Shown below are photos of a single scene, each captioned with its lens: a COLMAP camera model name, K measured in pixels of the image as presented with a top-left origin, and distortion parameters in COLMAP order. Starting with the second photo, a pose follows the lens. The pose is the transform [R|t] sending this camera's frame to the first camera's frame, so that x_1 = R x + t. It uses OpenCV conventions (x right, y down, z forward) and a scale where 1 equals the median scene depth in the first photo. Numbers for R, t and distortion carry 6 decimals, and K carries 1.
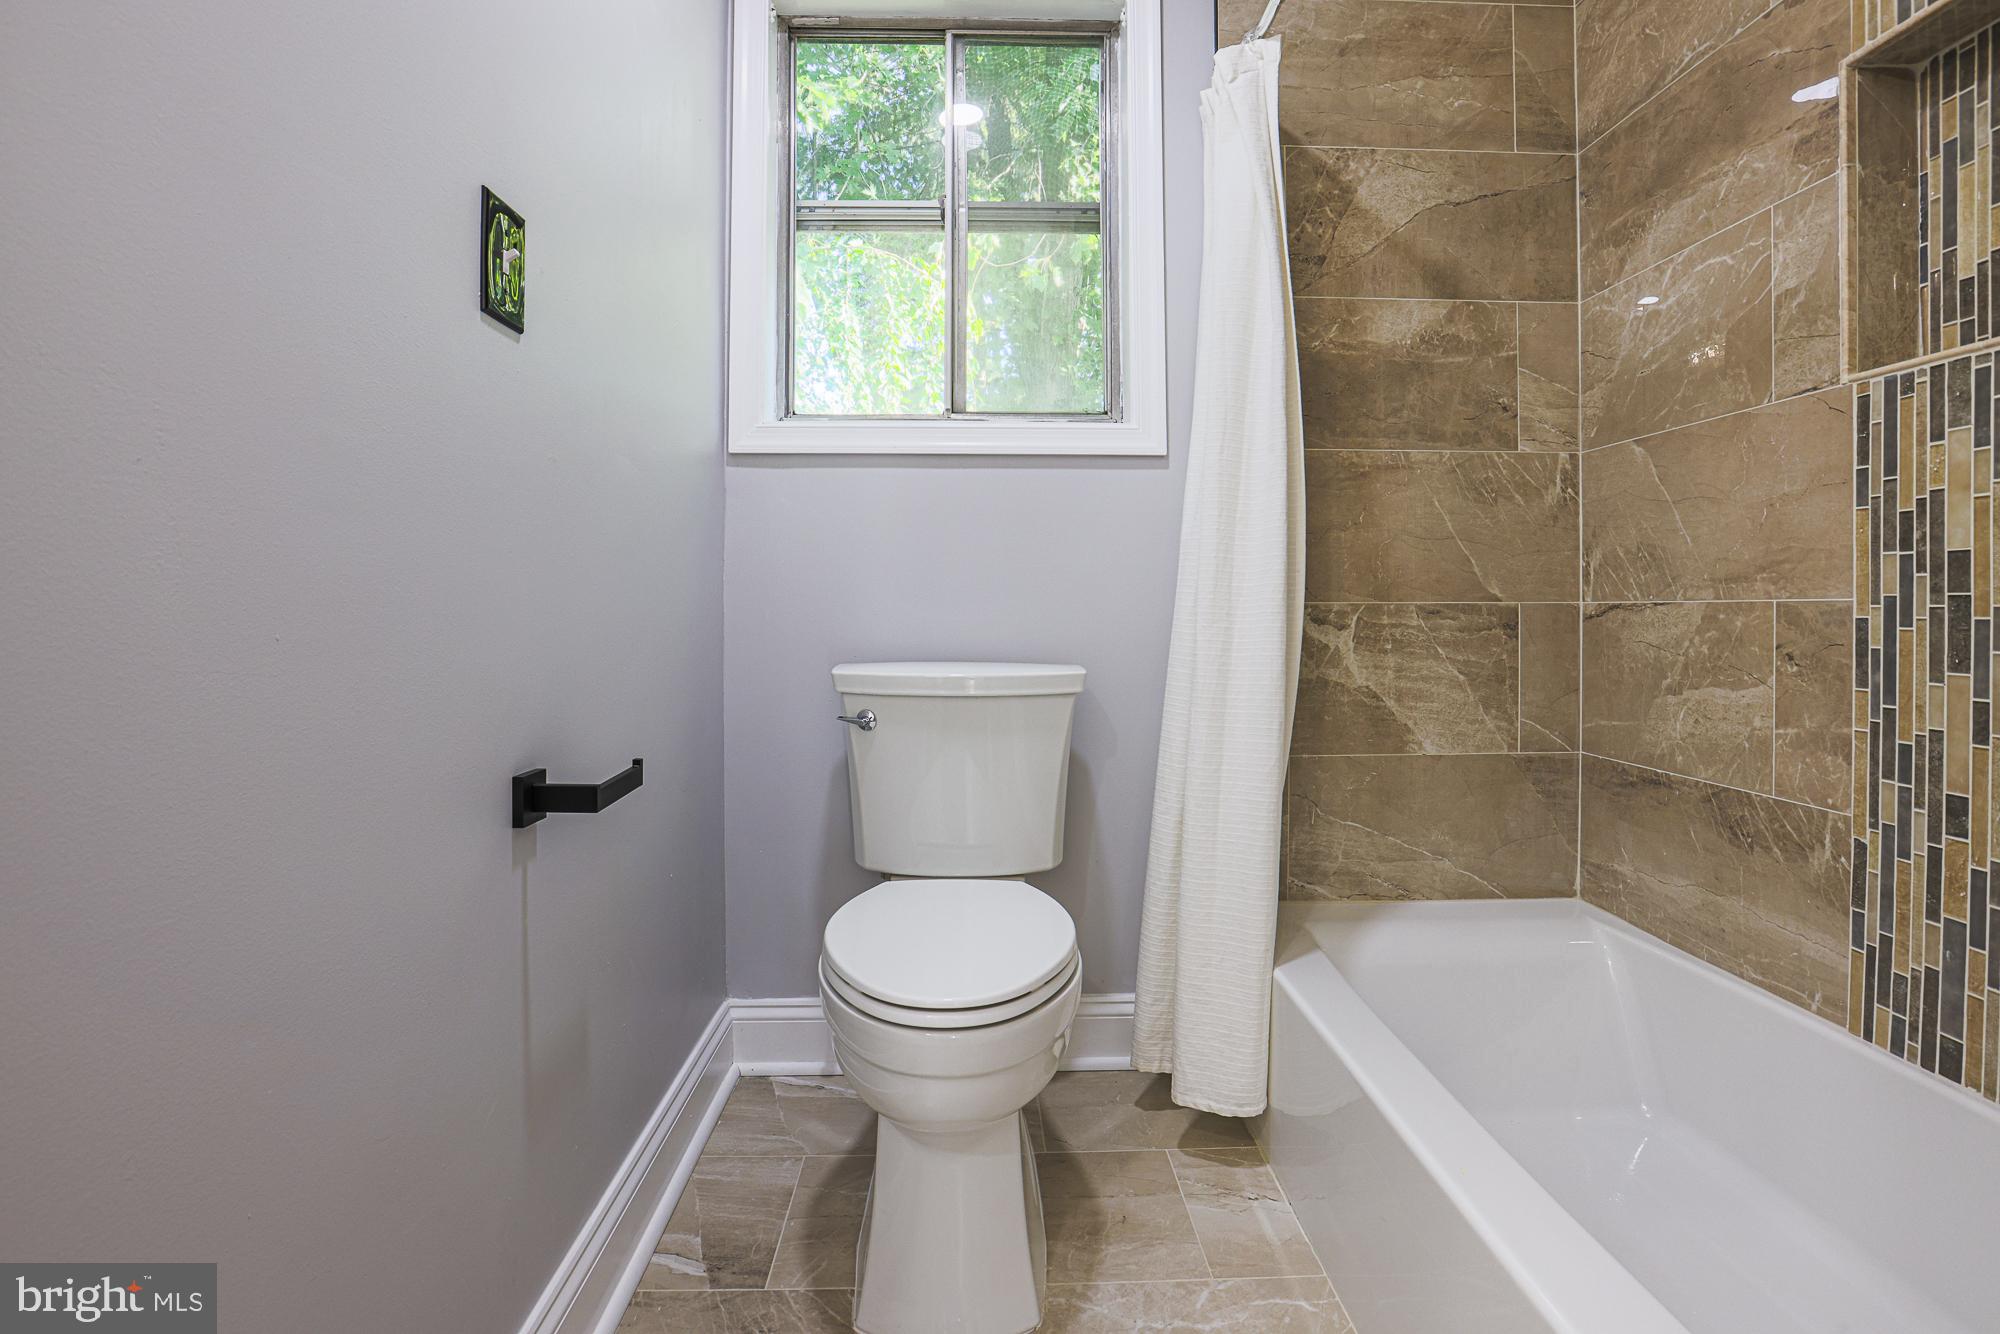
lens RADIAL K [[945.2, 0, 987.8], [0, 945.2, 607.1], [0, 0, 1]] dist [-0.032050, 0.010784]
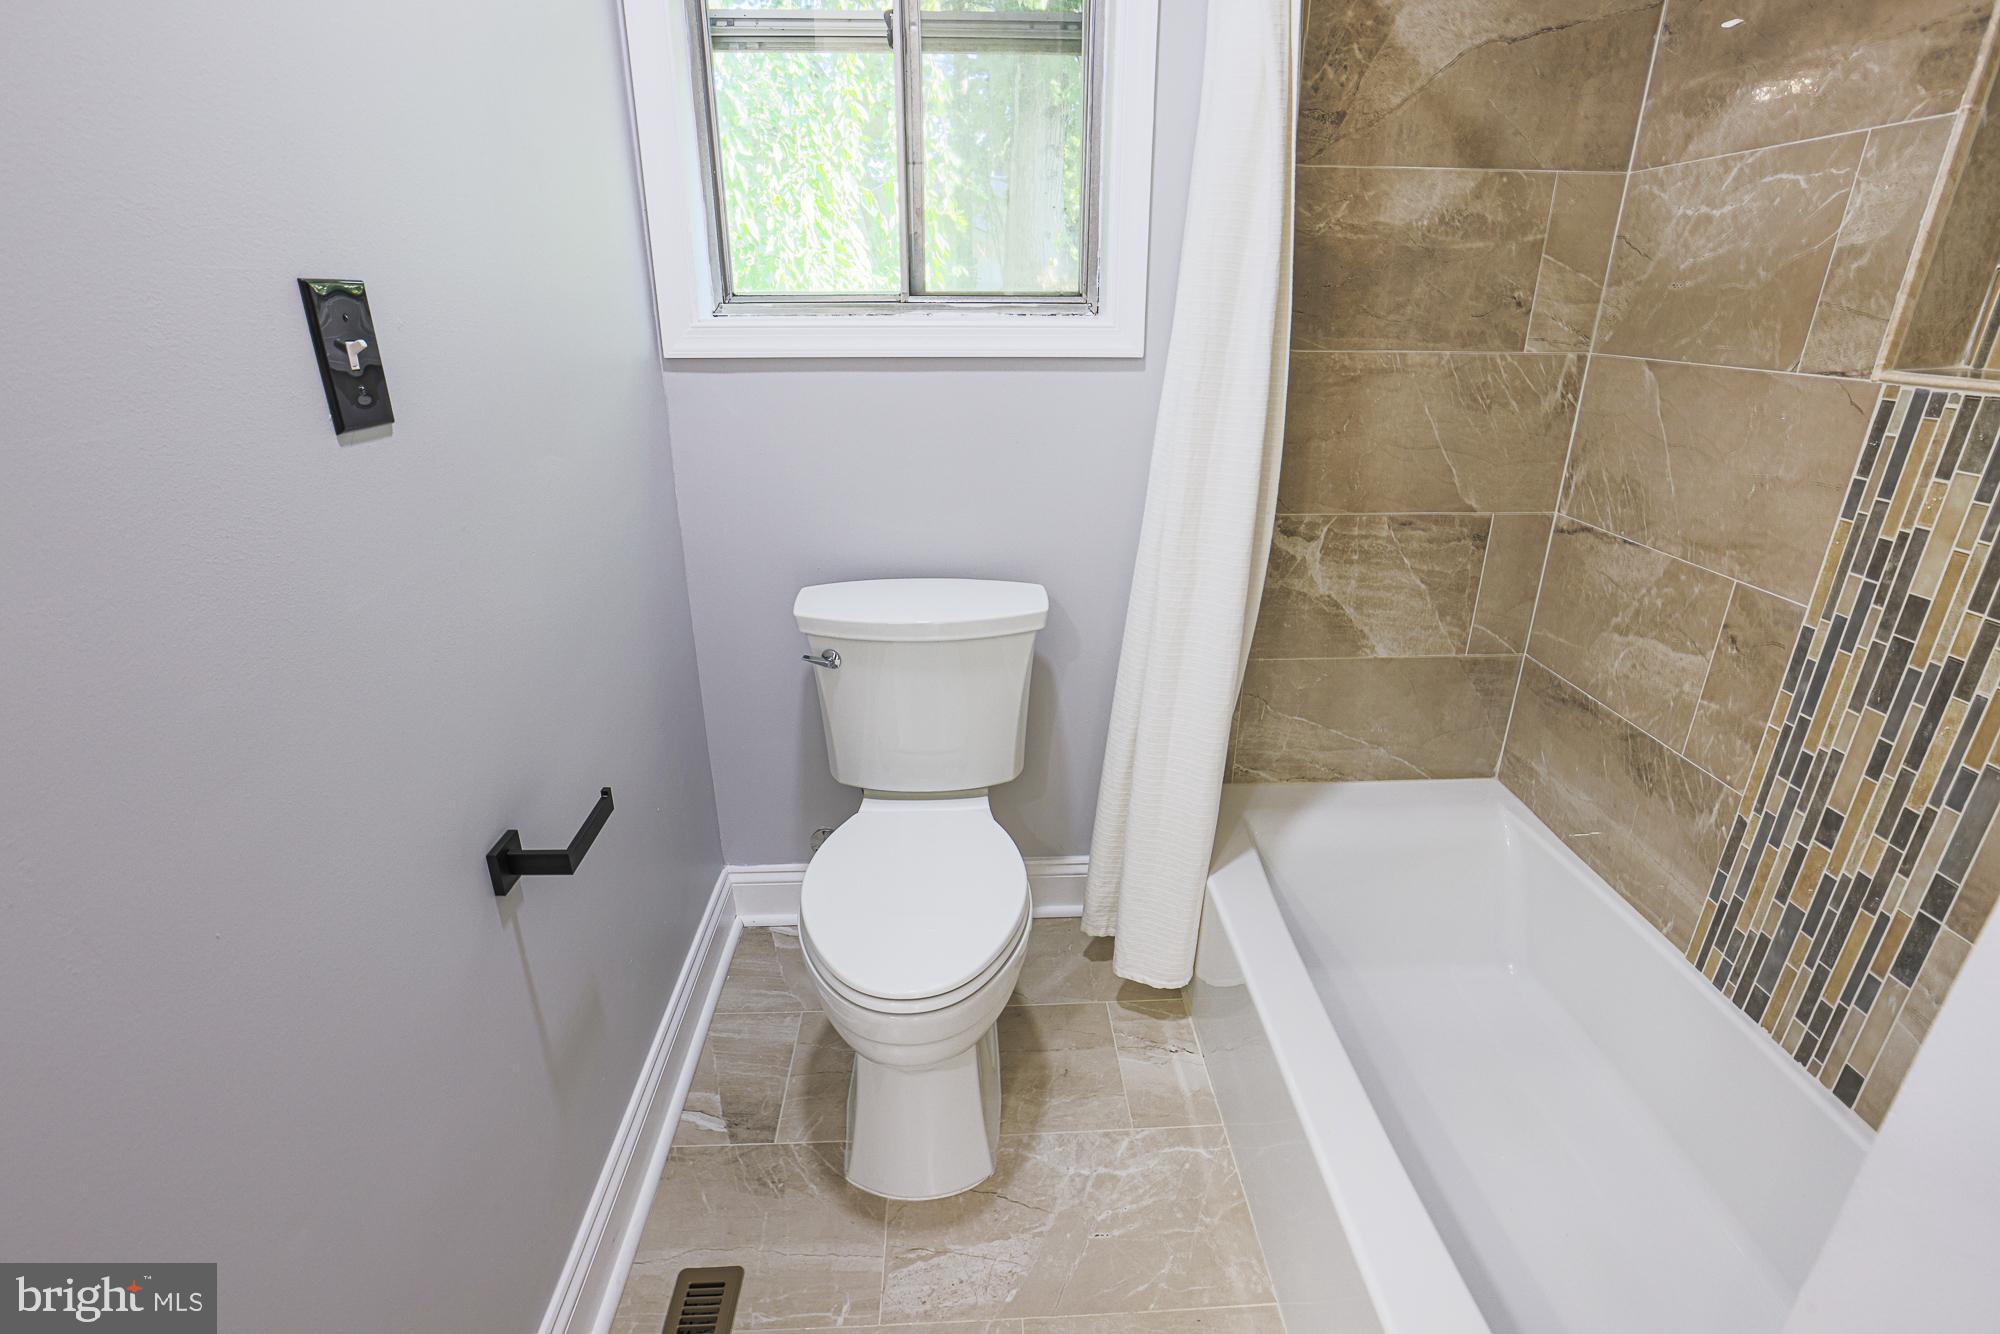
lens RADIAL K [[929.7, 0, 1000.0], [0, 929.7, 667.0], [0, 0, 1]] dist [-0.031535, 0.010661]
pose [[0.999727, -0.007848, 0.022013, 0.032194], [-0.000876, 0.928692, 0.370850, -0.250337], [-0.023354, -0.370768, 0.928432, 0.065182]]
